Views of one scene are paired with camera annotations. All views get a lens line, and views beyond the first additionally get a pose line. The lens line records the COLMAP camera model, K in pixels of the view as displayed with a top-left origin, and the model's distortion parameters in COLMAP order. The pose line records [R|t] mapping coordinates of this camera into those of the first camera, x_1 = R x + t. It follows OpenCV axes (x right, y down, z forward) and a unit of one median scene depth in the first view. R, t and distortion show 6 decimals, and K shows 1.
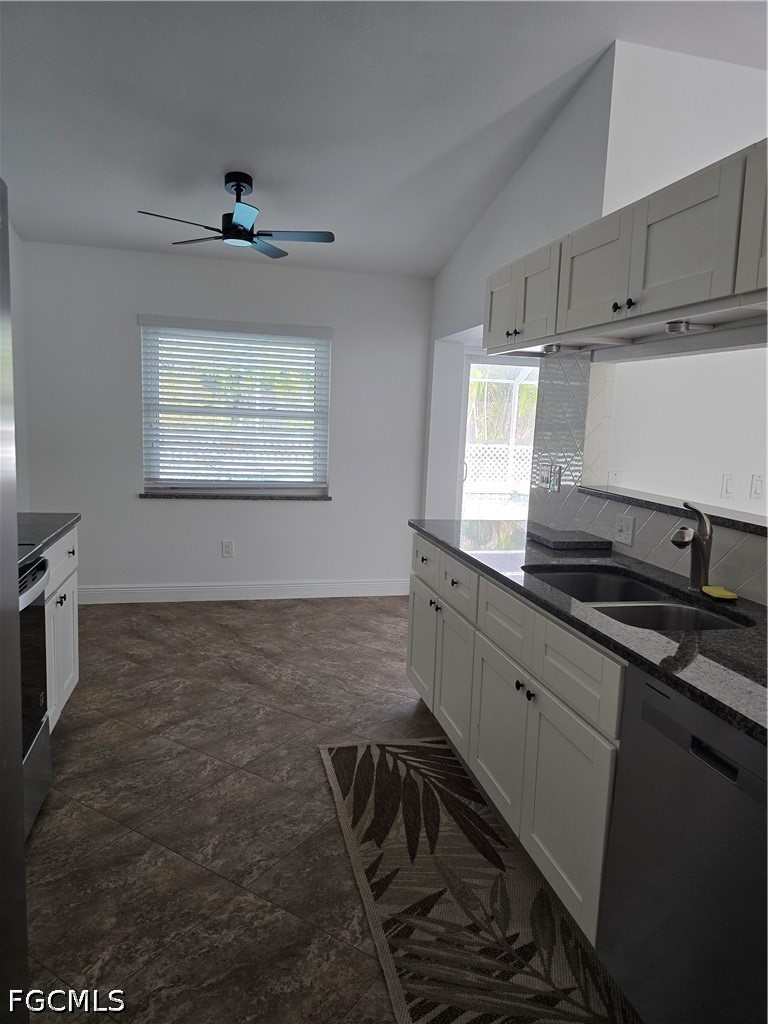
lens RADIAL K [[690.0, 0, 384.1], [0, 690.0, 515.6], [0, 0, 1]] dist [0.056640, -0.059815]
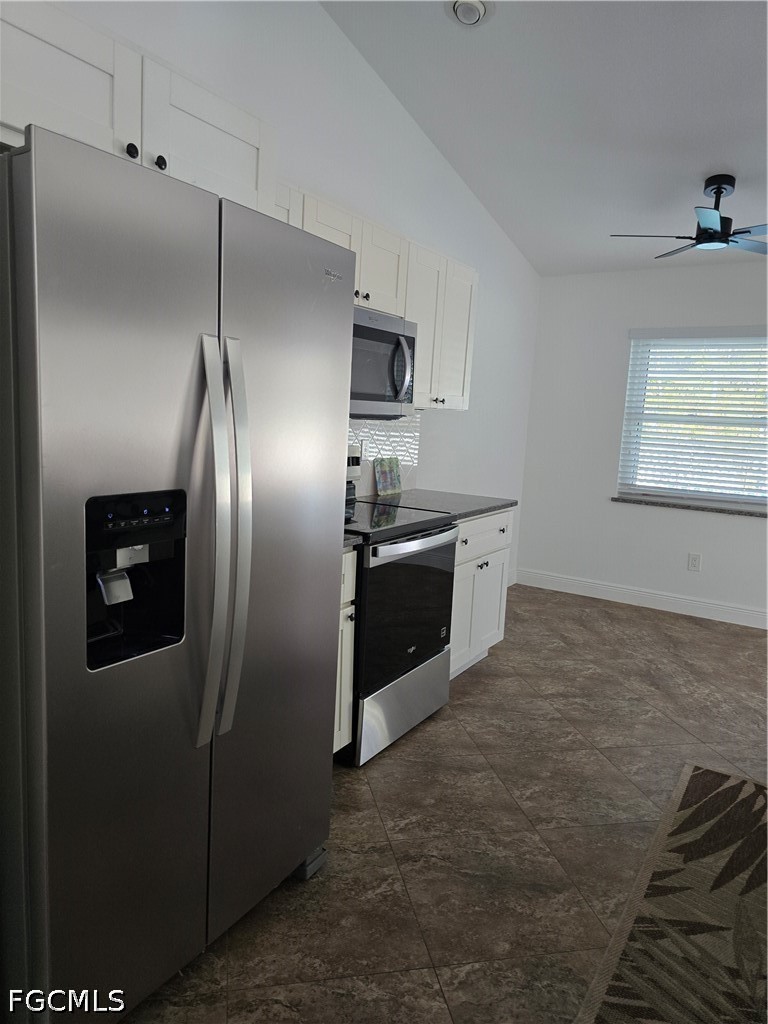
lens RADIAL K [[690.0, 0, 376.6], [0, 690.0, 517.0], [0, 0, 1]] dist [0.056640, -0.059815]
pose [[0.690651, 0.104369, -0.715617, 0.267153], [-0.124298, 0.991937, 0.024707, 0.028543], [0.712426, 0.071886, 0.698056, -0.000119]]
